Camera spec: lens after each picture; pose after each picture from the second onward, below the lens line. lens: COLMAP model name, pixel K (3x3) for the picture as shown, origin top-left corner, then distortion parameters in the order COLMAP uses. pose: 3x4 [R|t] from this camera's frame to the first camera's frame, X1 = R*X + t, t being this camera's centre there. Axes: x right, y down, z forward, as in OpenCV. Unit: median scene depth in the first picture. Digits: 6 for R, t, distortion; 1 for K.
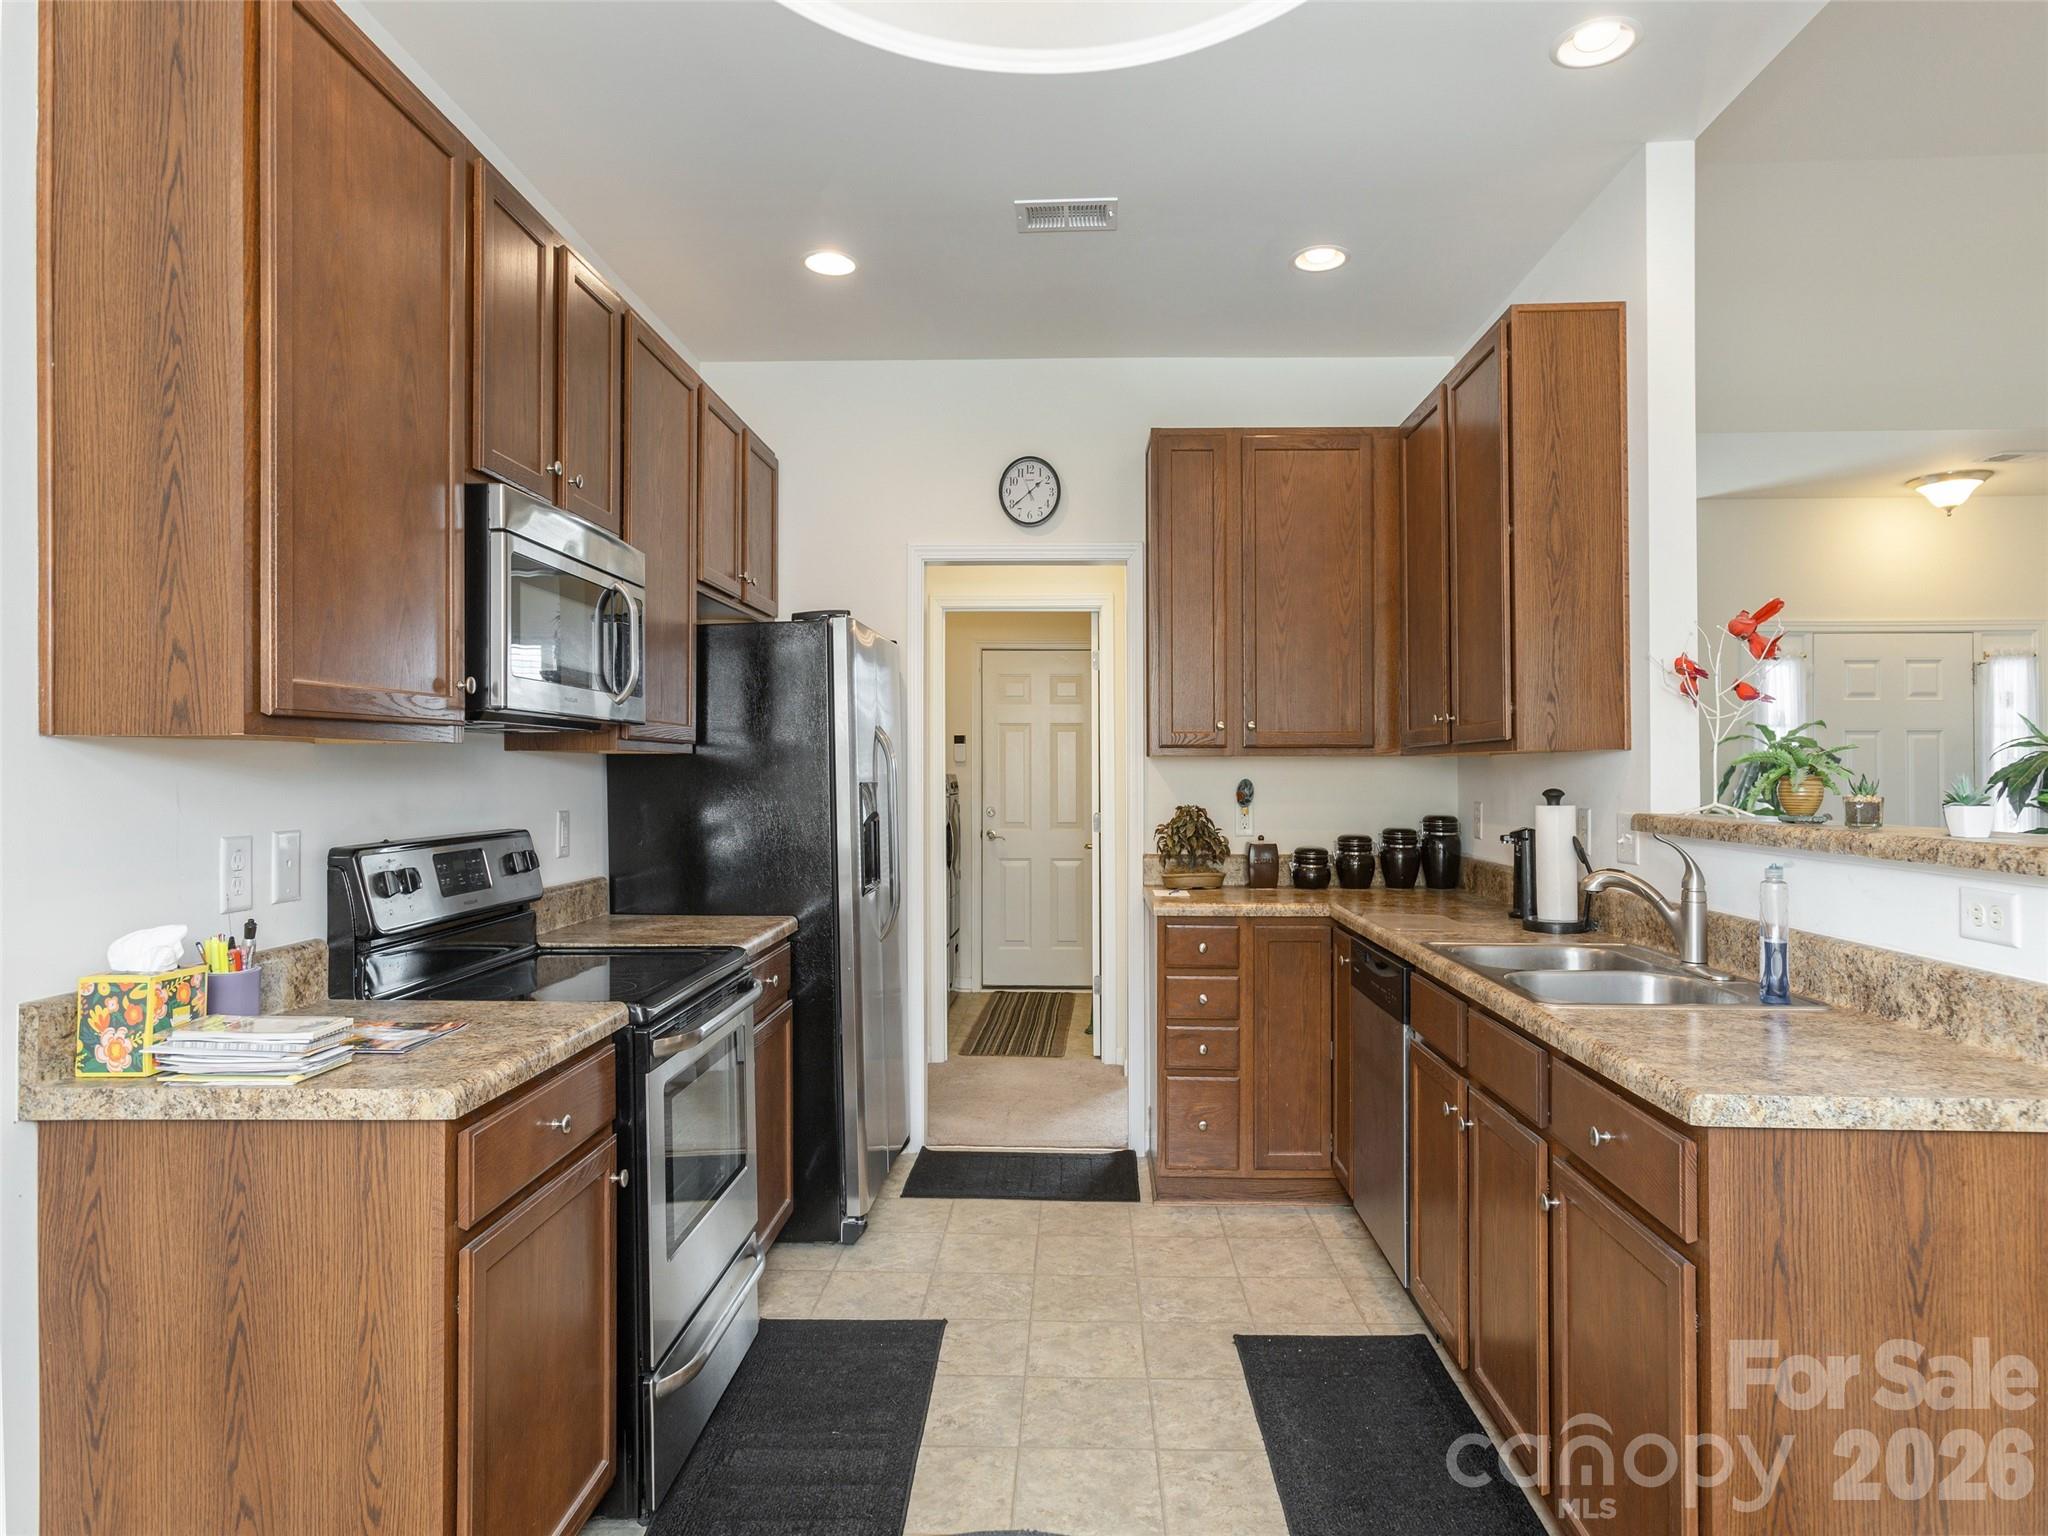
lens RADIAL K [[1163.9, 0, 1025.8], [0, 1163.9, 759.0], [0, 0, 1]] dist [-0.000813, 0.019269]
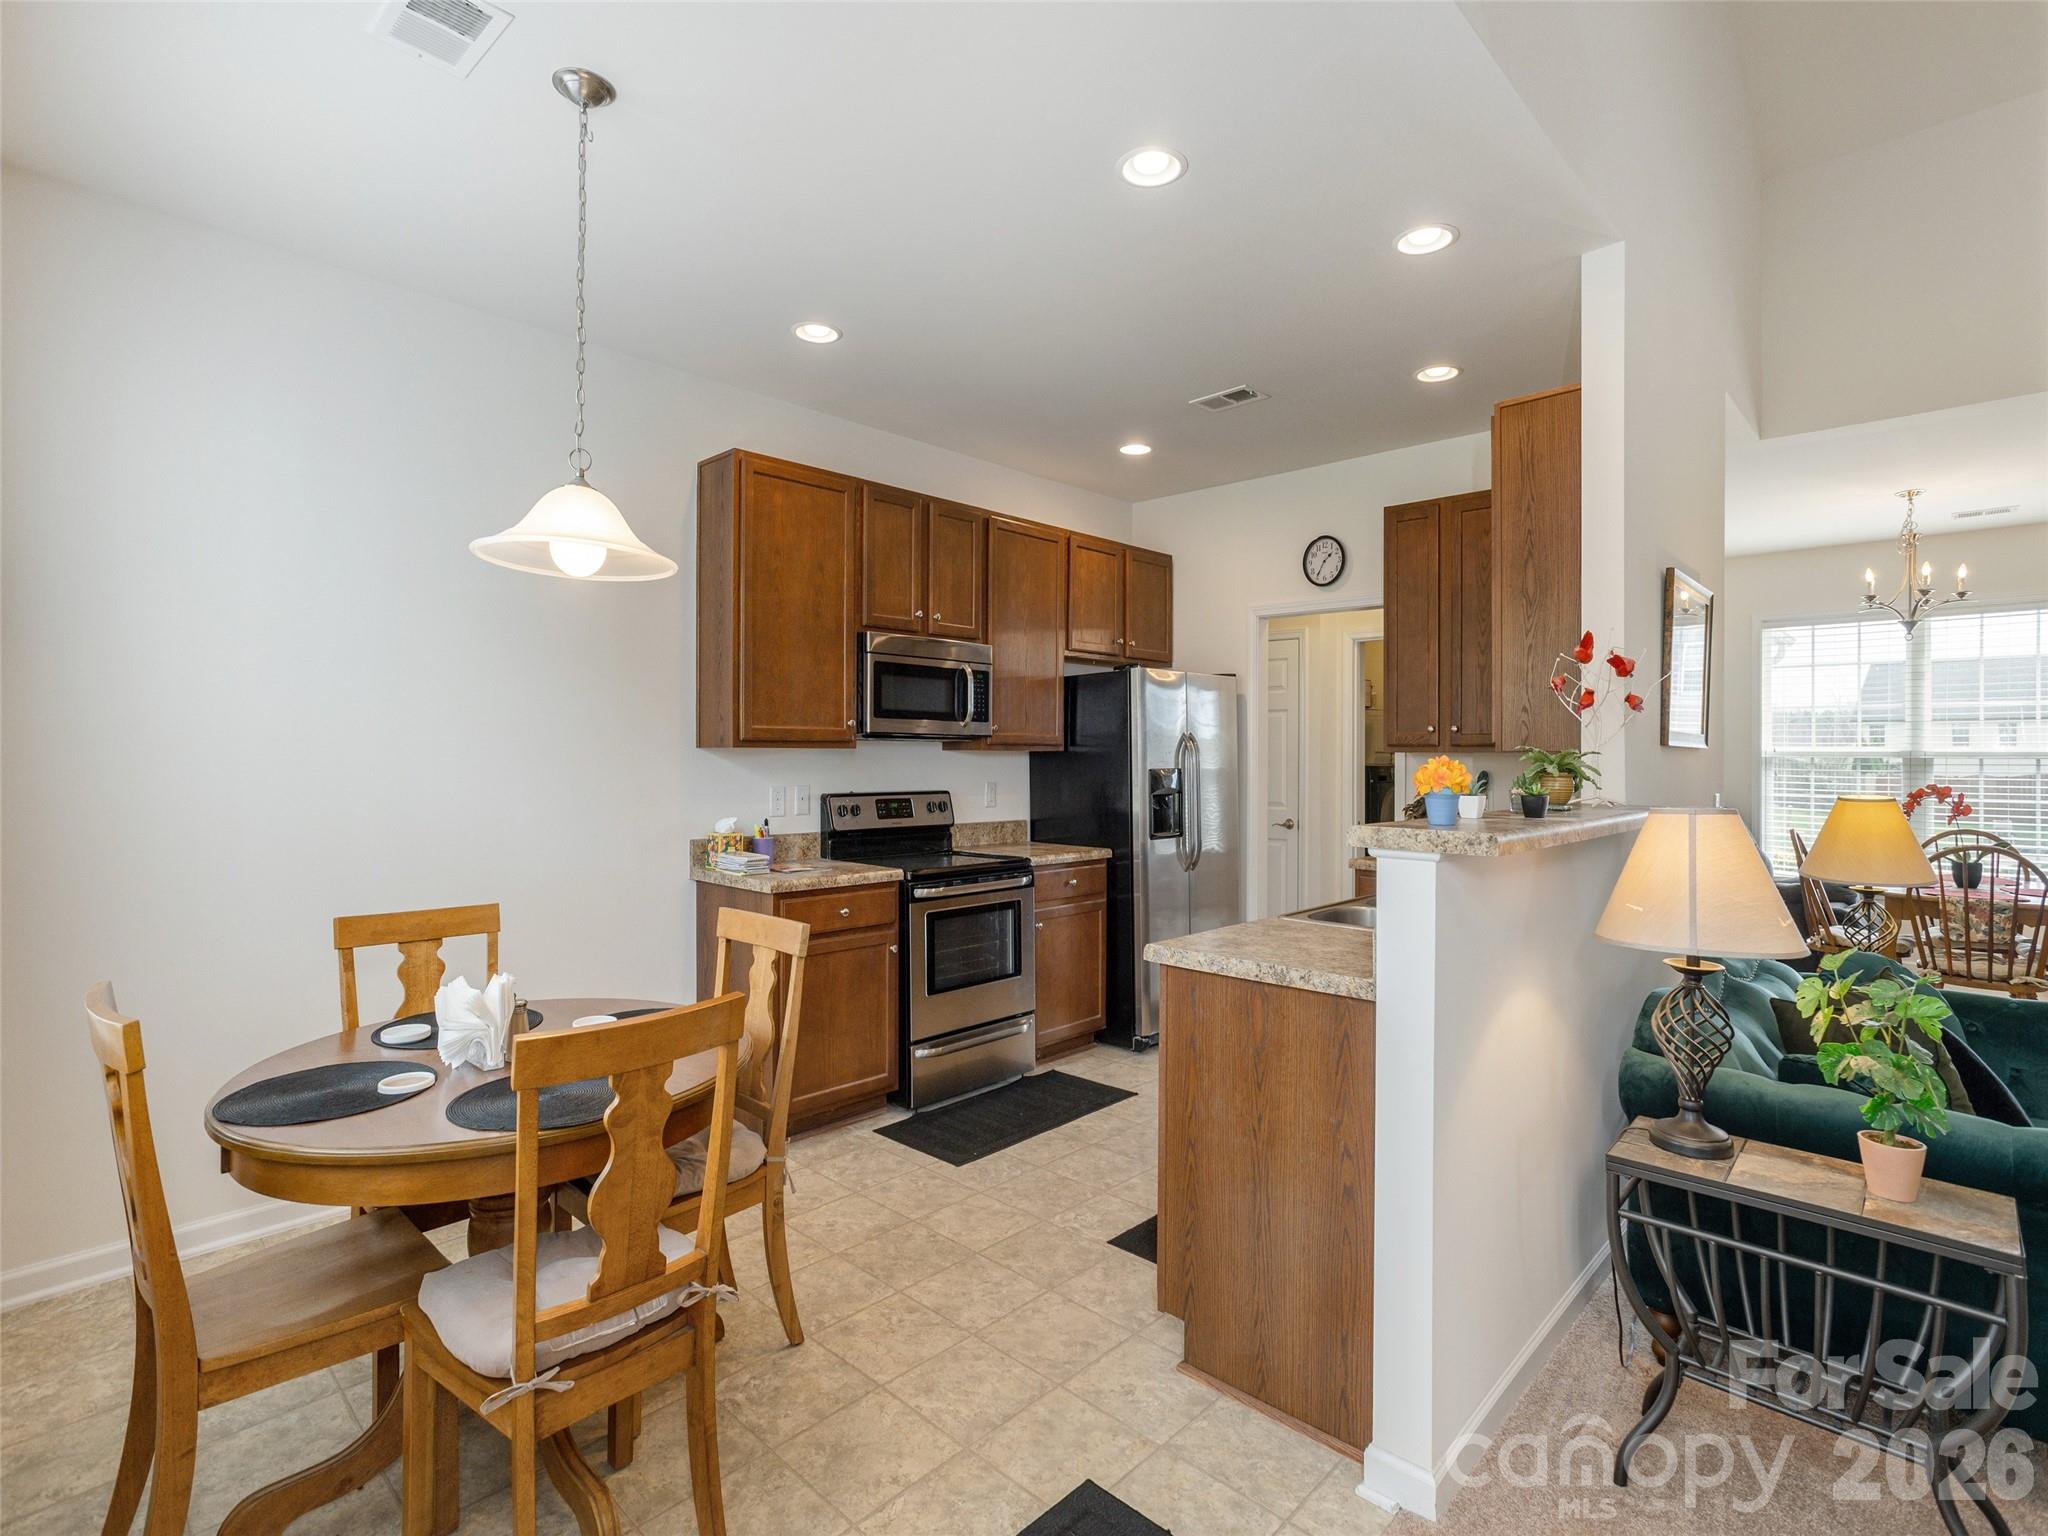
lens RADIAL K [[956.7, 0, 1029.8], [0, 956.7, 750.1], [0, 0, 1]] dist [-0.047994, 0.045385]
pose [[0.754785, 0.000210, -0.655973, 0.741522], [0.000099, 1.000000, 0.000434, -0.008510], [0.655973, -0.000392, 0.754785, -0.129332]]
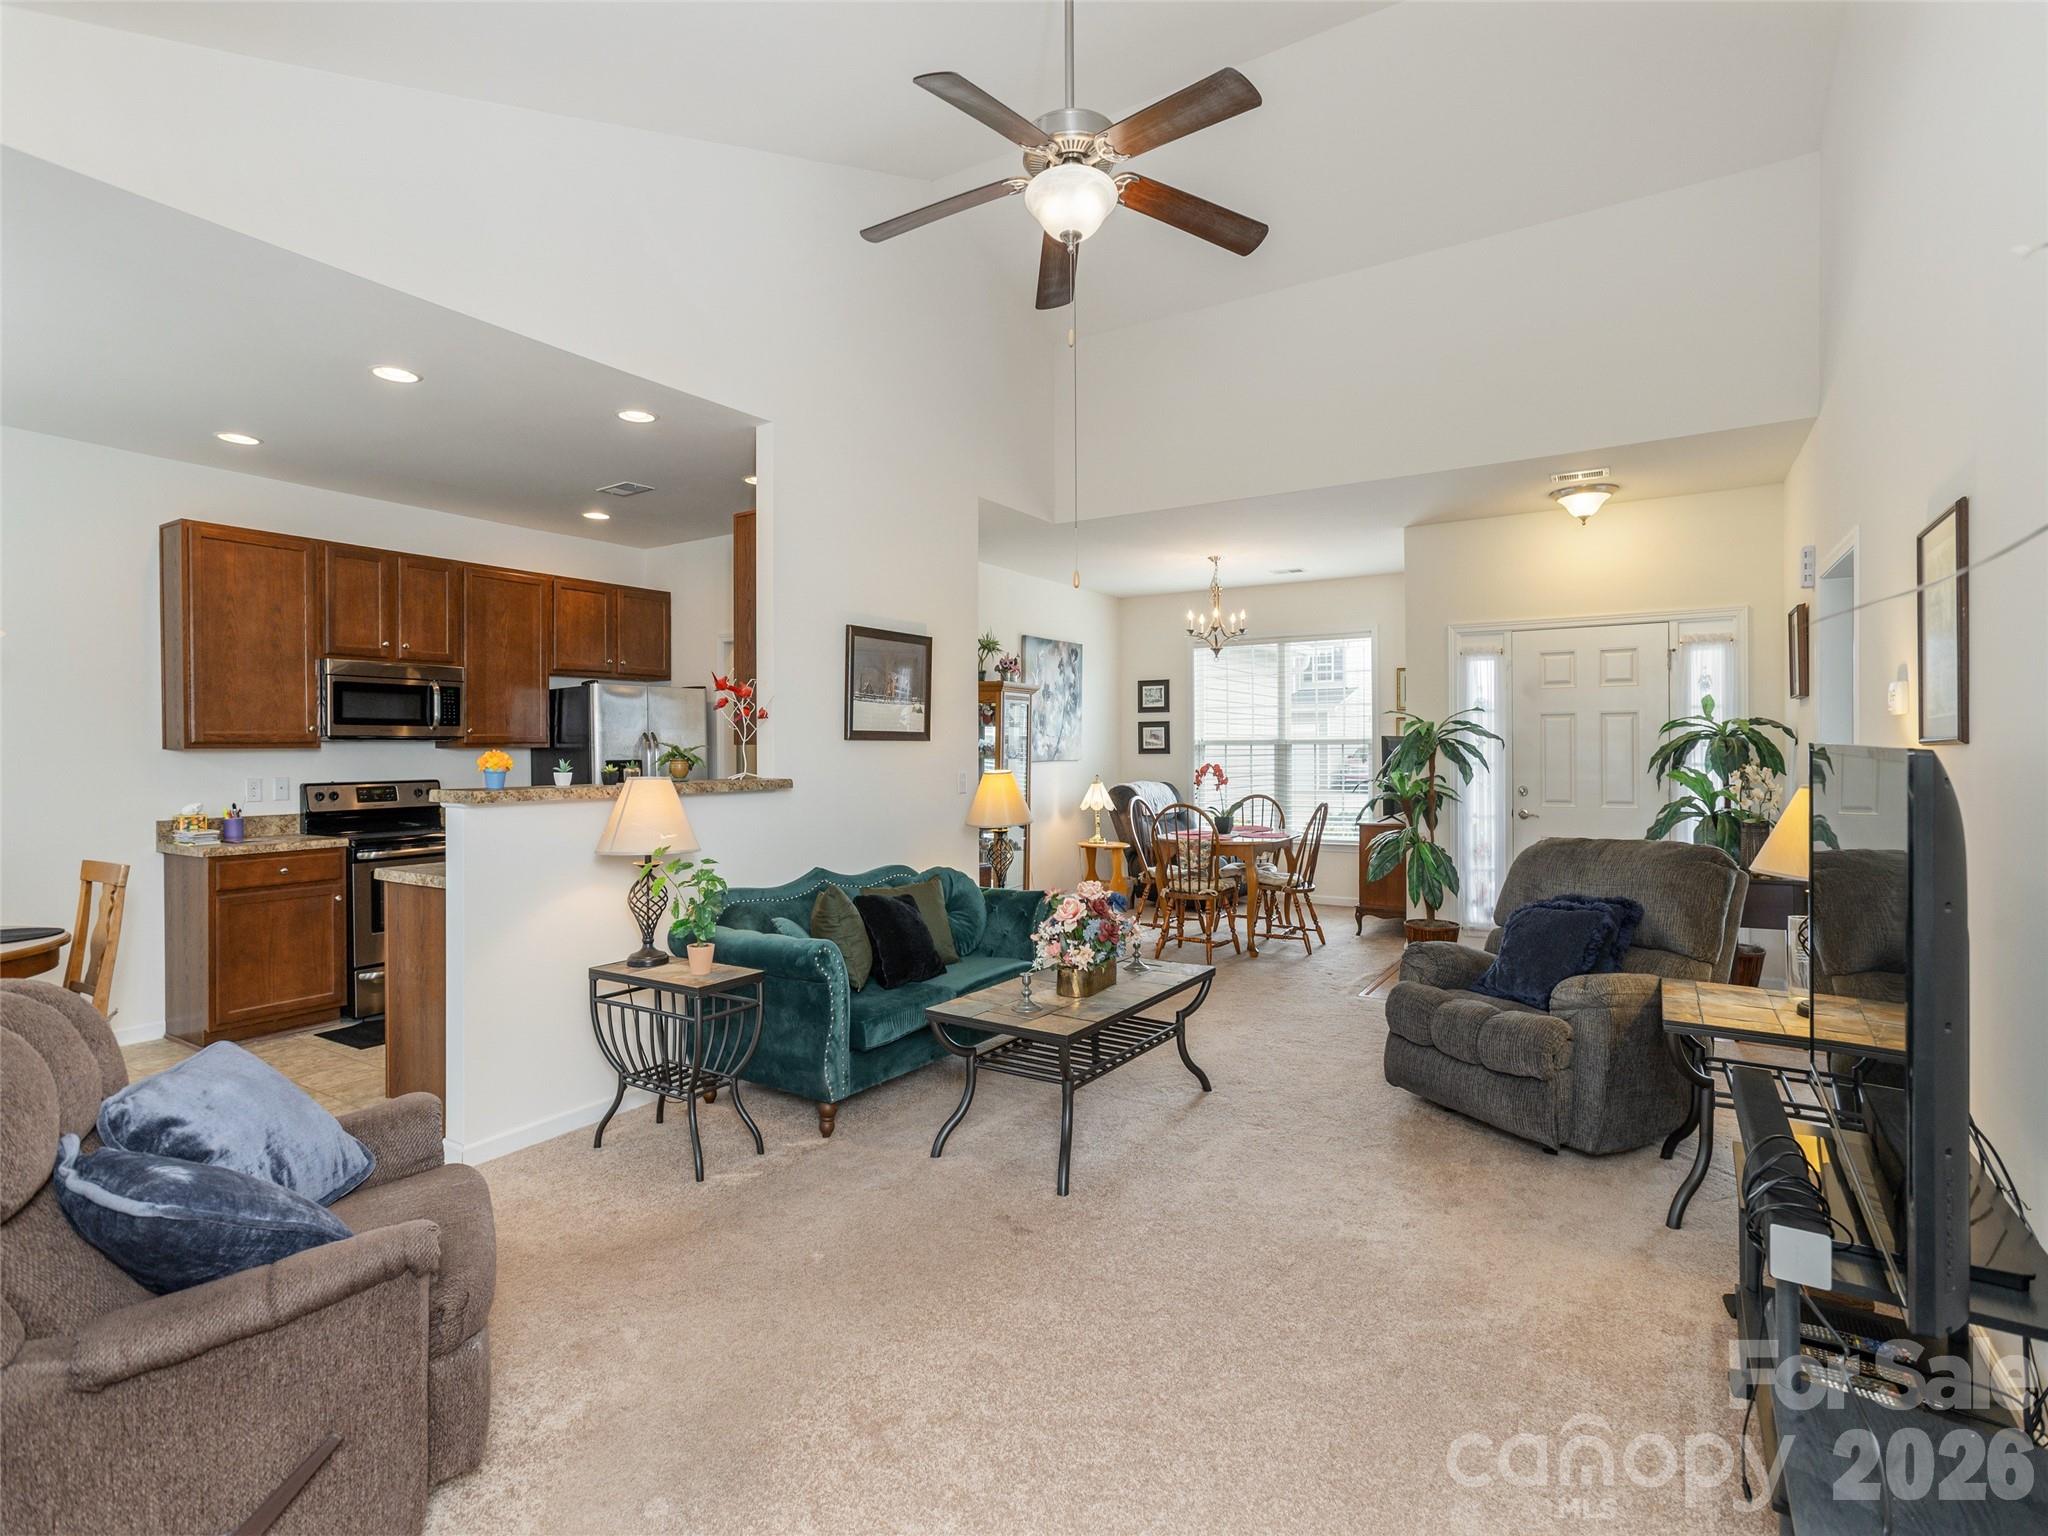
lens RADIAL K [[956.7, 0, 1029.8], [0, 956.7, 750.1], [0, 0, 1]] dist [-0.047994, 0.045385]
pose [[0.863076, -0.005745, -0.505042, 1.711413], [0.010963, 0.999913, 0.007362, -0.005076], [0.504956, -0.011891, 0.863063, -0.114338]]
